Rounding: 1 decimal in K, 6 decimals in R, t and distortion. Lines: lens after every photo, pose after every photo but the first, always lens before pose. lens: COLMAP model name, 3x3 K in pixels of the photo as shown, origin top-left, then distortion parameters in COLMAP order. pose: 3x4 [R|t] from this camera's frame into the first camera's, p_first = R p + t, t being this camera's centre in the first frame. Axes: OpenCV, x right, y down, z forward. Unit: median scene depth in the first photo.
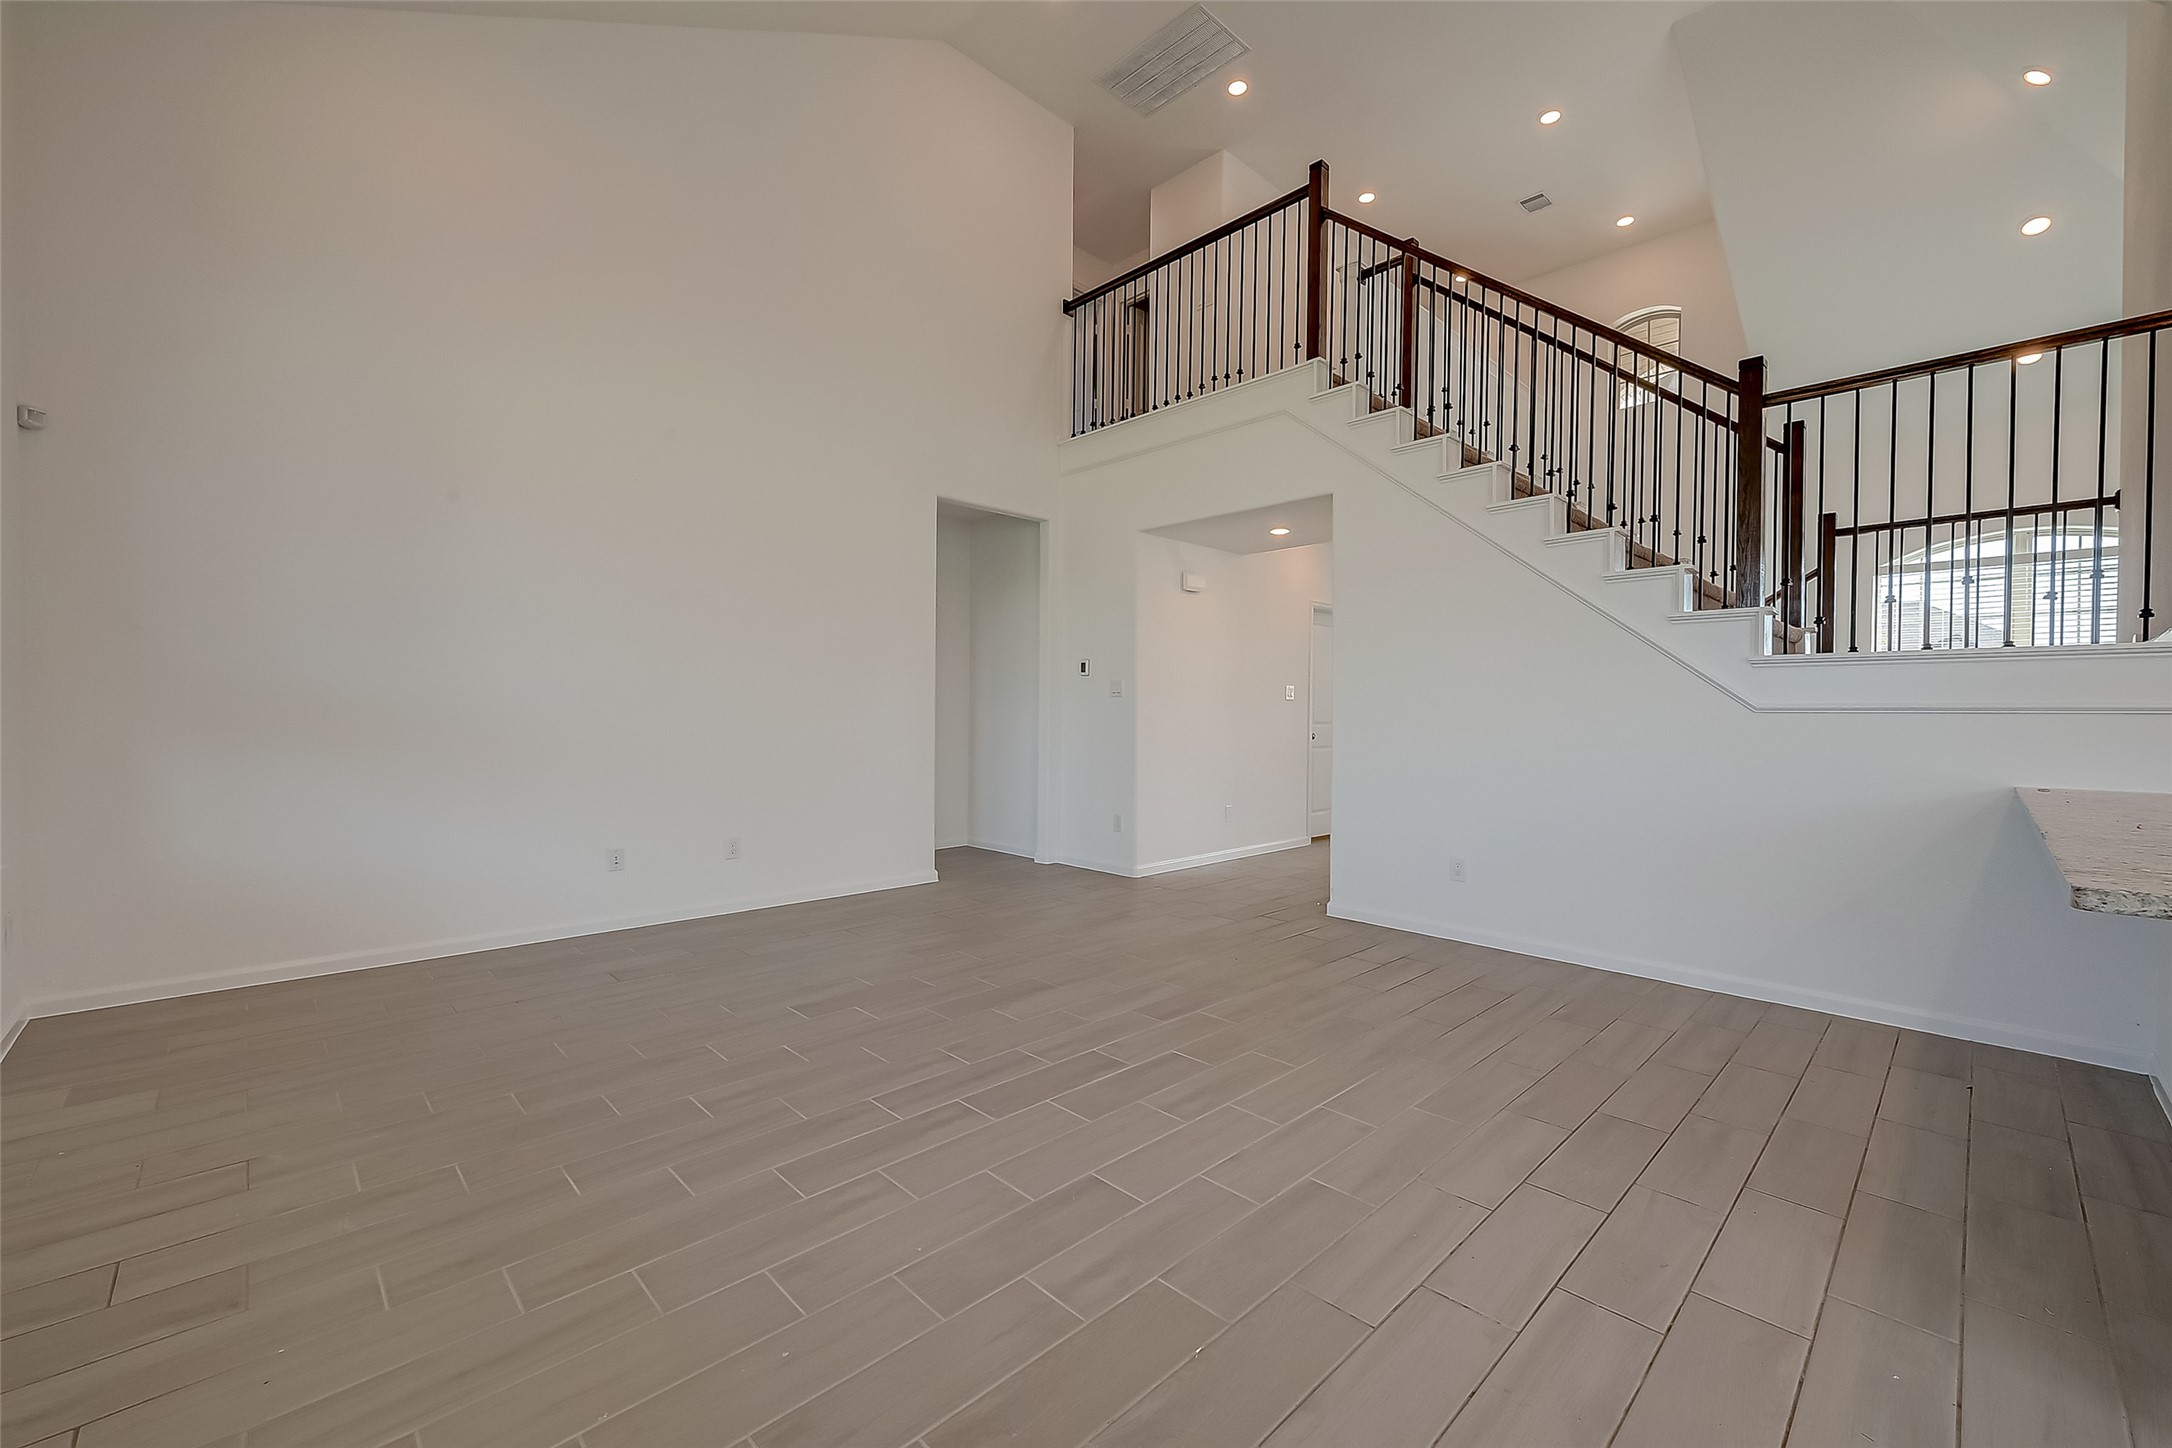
lens RADIAL K [[868.7, 0, 1087.1], [0, 868.7, 736.5], [0, 0, 1]] dist [0.004351, -0.000276]
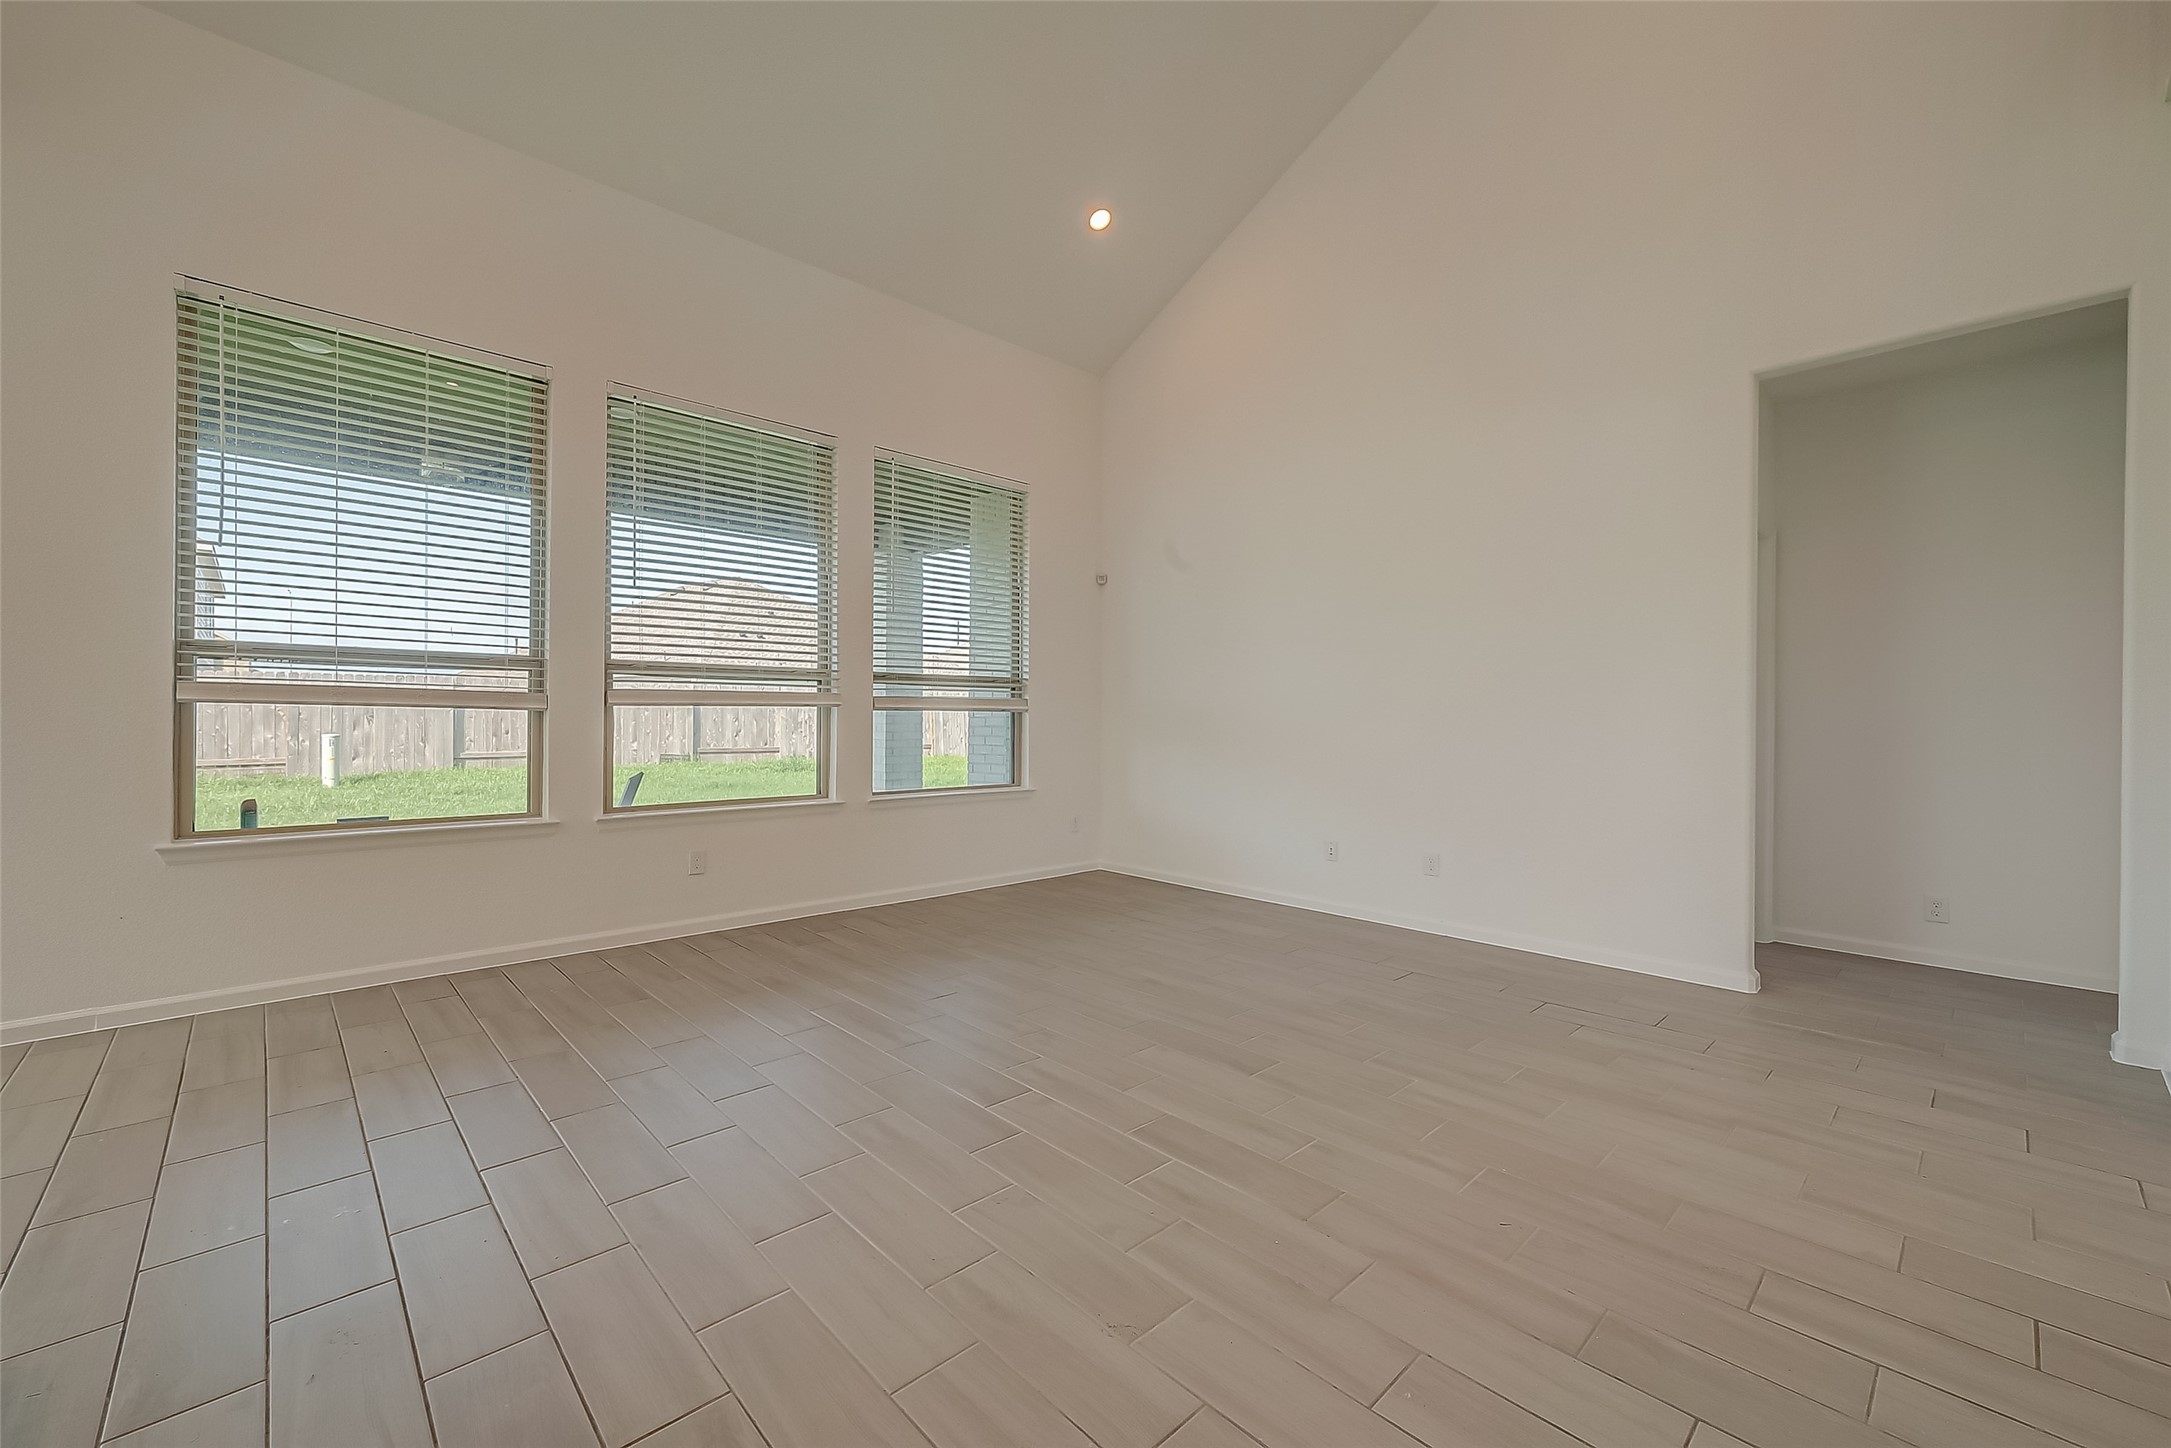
lens RADIAL K [[868.3, 0, 1086.7], [0, 868.3, 727.0], [0, 0, 1]] dist [0.004351, -0.000276]
pose [[-0.021510, 0.000120, -0.999769, 0.707596], [-0.027007, 0.999635, 0.000701, -0.014833], [0.999404, 0.027016, -0.021499, 0.828933]]
